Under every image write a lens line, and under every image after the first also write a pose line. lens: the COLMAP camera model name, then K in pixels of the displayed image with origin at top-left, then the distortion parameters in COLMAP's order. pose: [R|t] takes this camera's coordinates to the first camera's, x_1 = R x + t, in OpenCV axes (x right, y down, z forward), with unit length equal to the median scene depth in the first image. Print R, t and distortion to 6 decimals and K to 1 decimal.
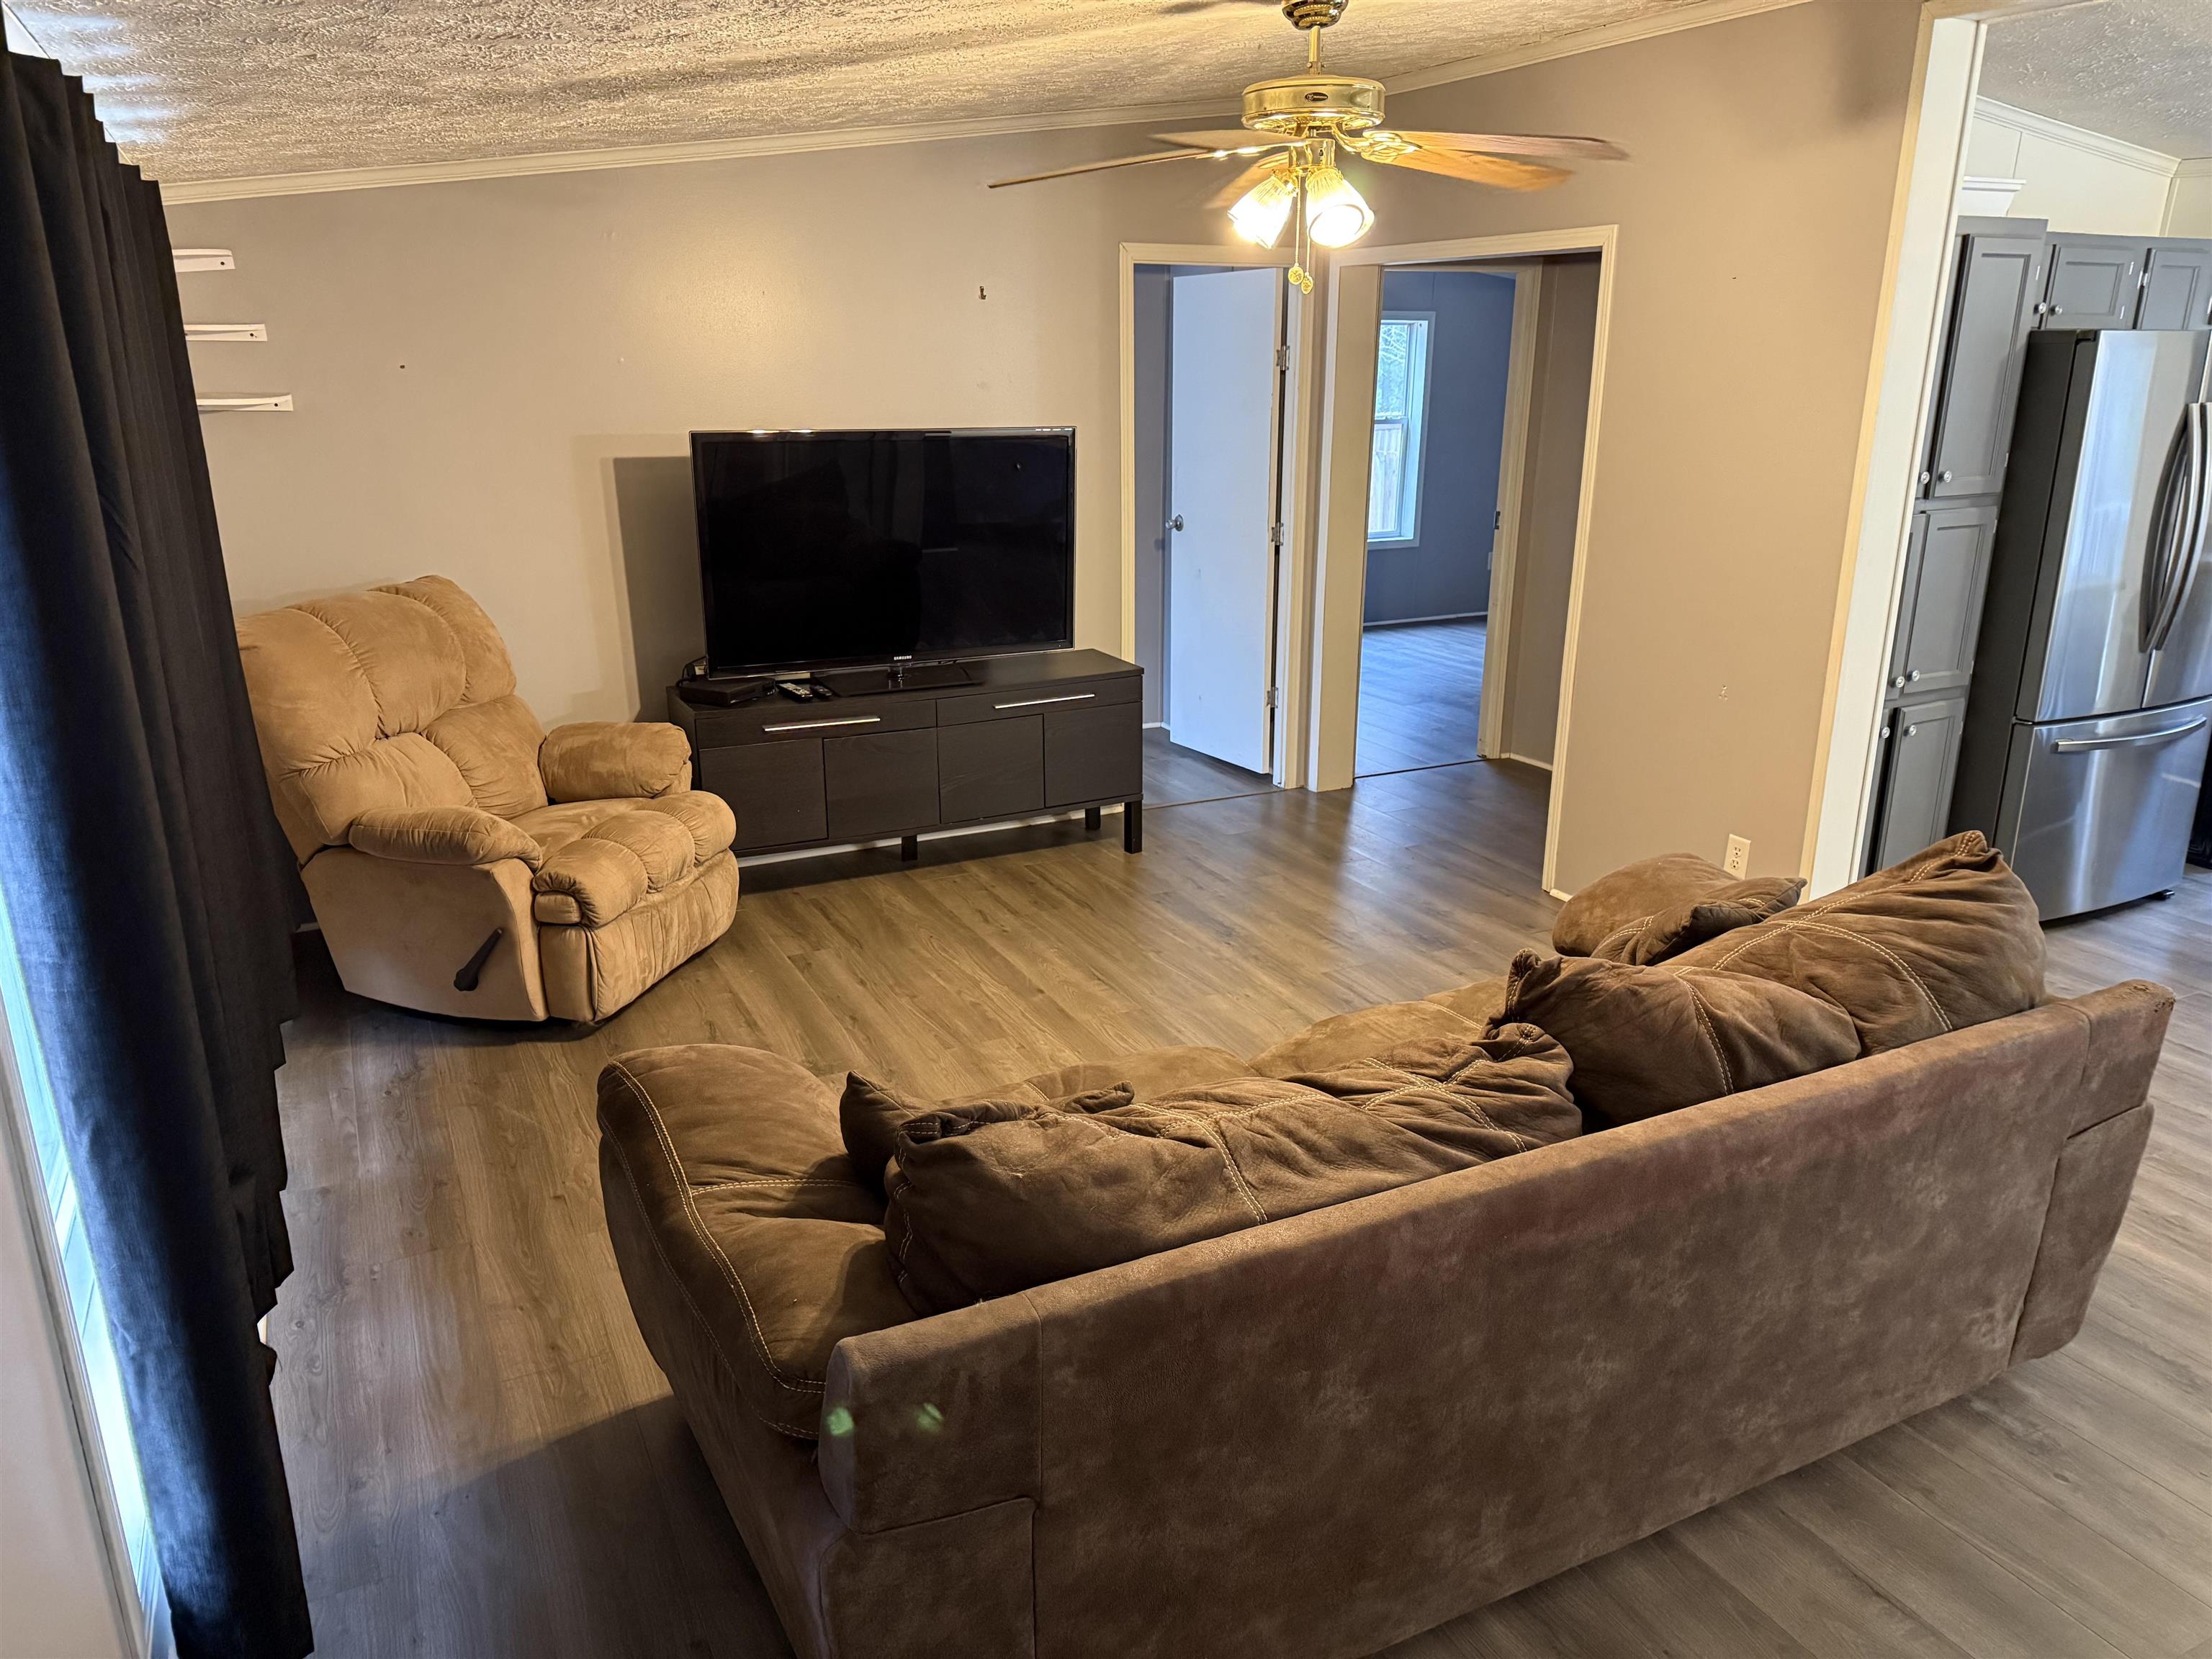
lens RADIAL K [[1544.8, 0, 1108.0], [0, 1544.8, 831.2], [0, 0, 1]] dist [0.095414, -0.111727]
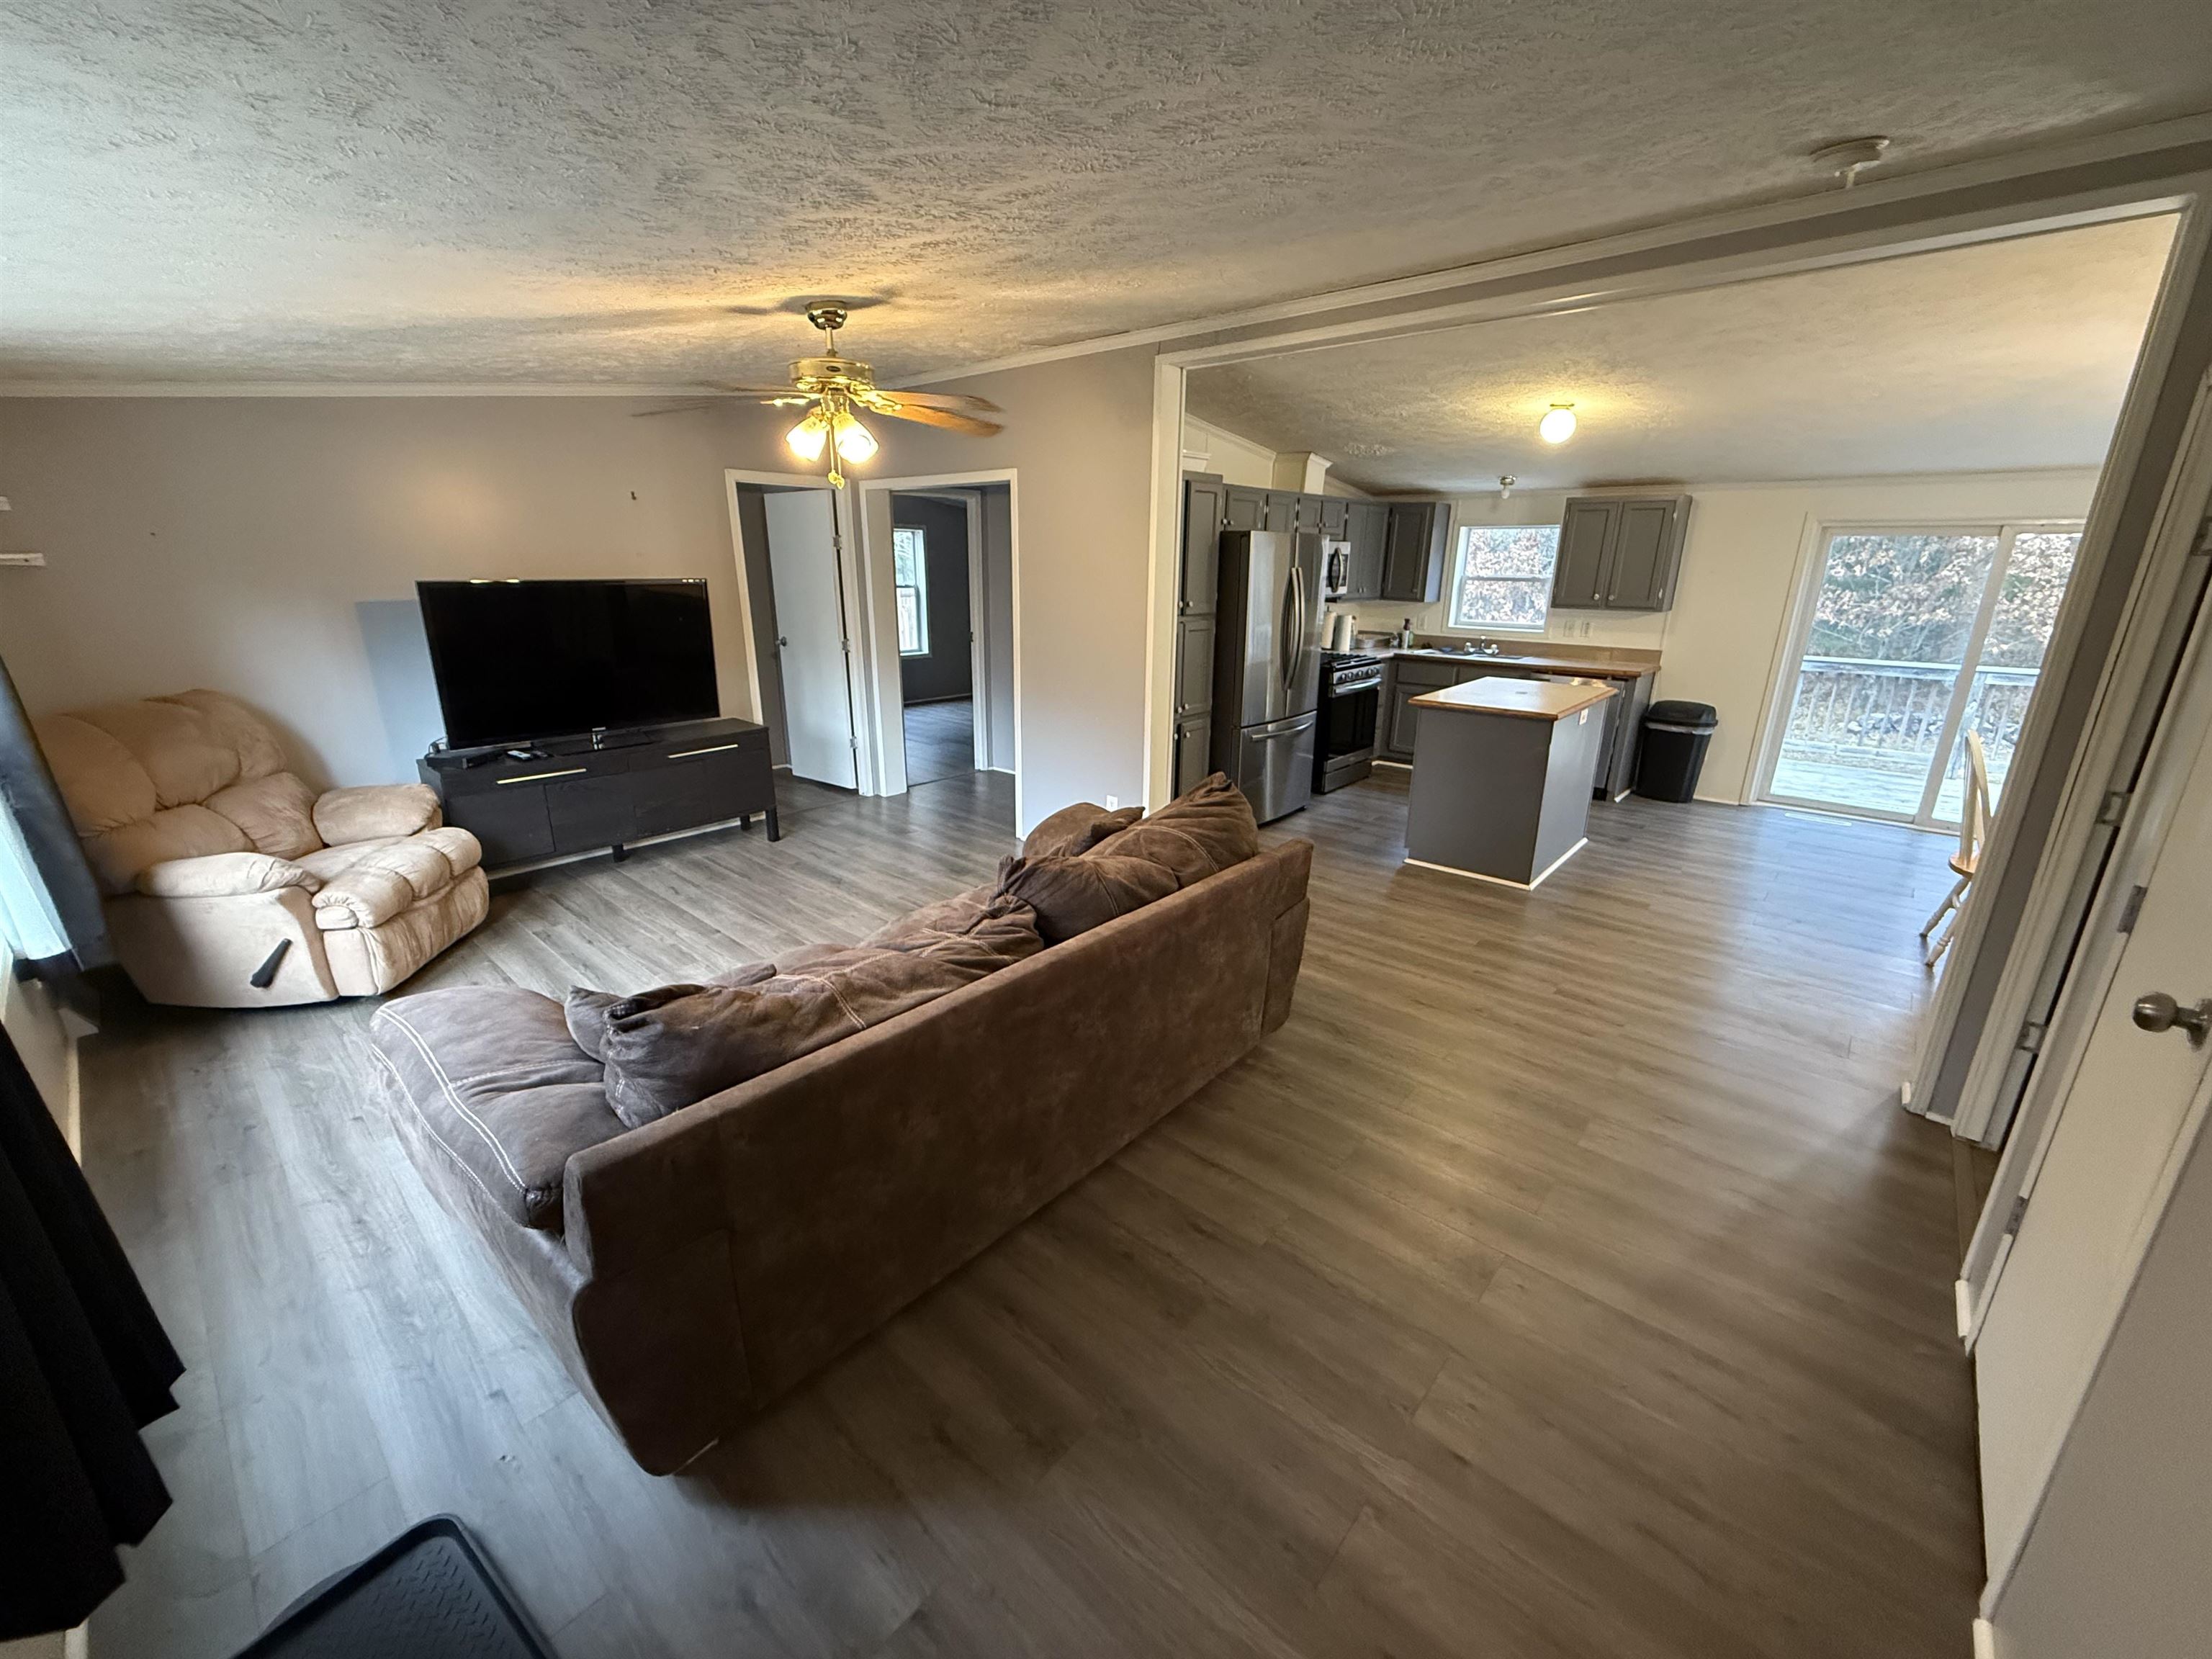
lens RADIAL K [[878.6, 0, 1100.1], [0, 878.6, 829.9], [0, 0, 1]] dist [0.000527, -0.000364]
pose [[0.929507, -0.100554, 0.354832, 0.015299], [0.099814, 0.994796, 0.020439, 0.030288], [-0.355041, 0.016419, 0.934706, 0.029339]]
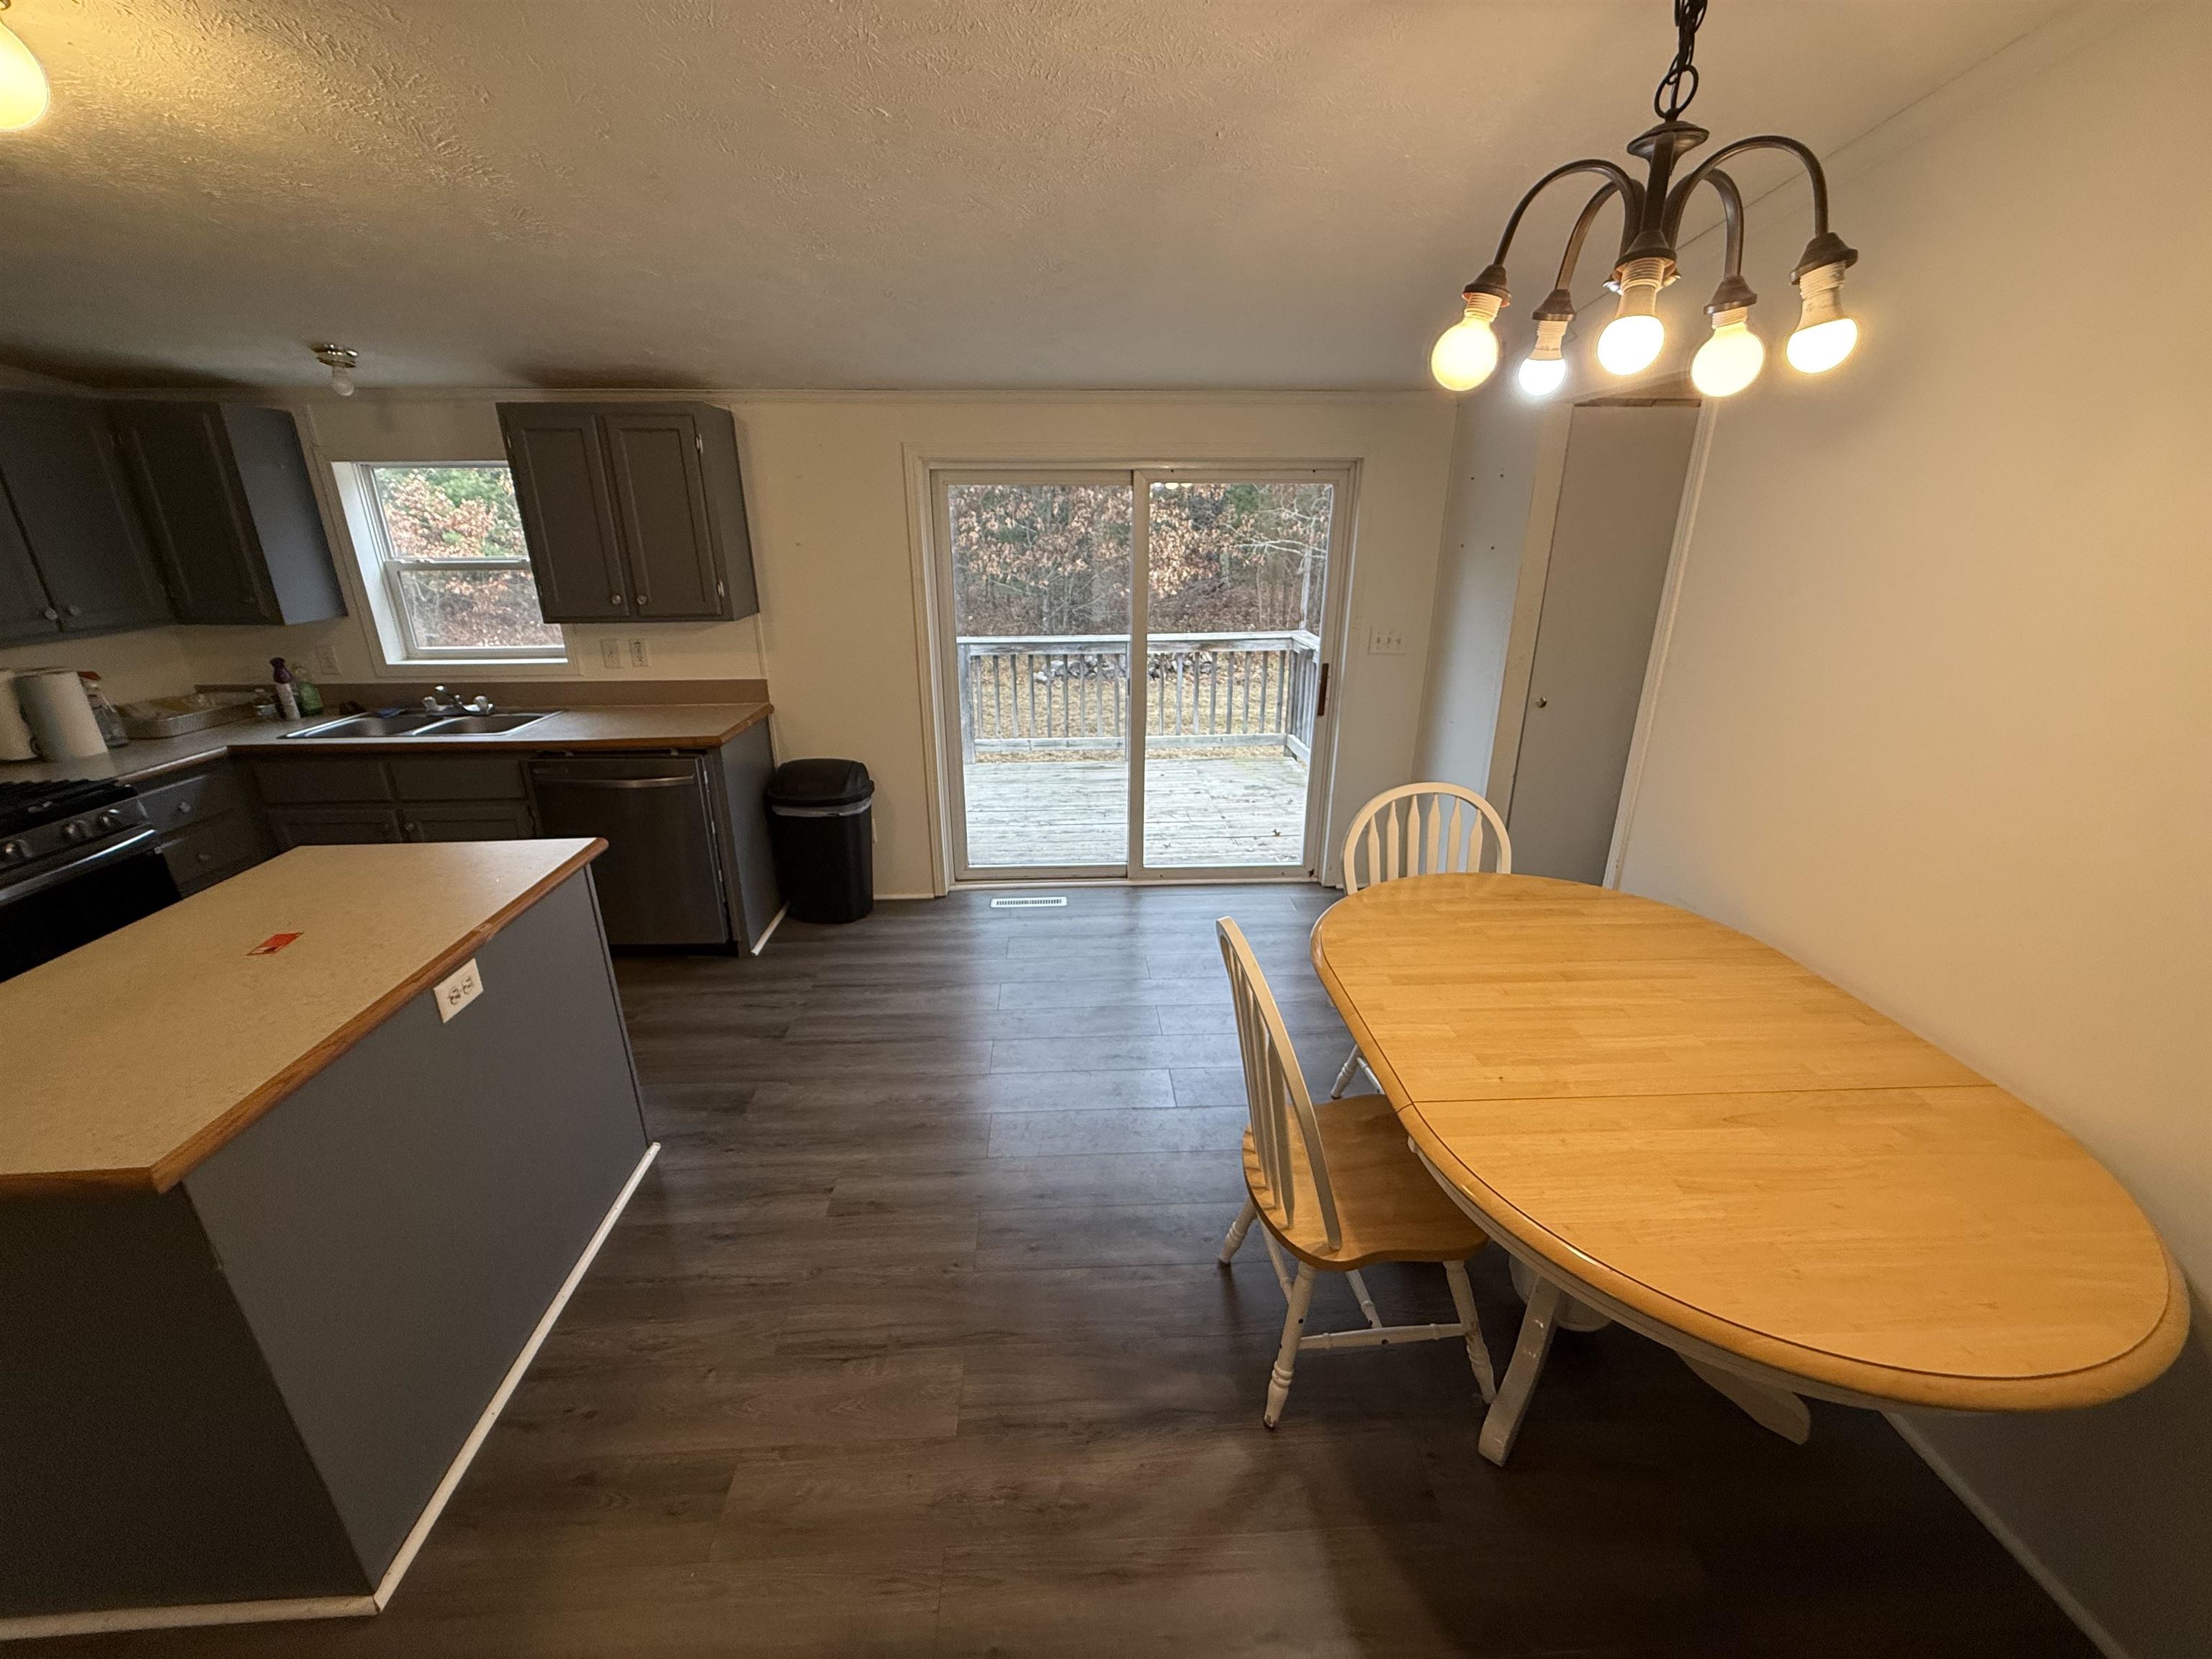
lens RADIAL K [[878.6, 0, 1100.1], [0, 878.6, 829.9], [0, 0, 1]] dist [0.000527, -0.000364]
pose [[0.401840, -0.312305, 0.860808, 1.048461], [0.272088, 0.938310, 0.213407, -0.148029], [-0.874352, 0.148460, 0.462025, 0.523006]]
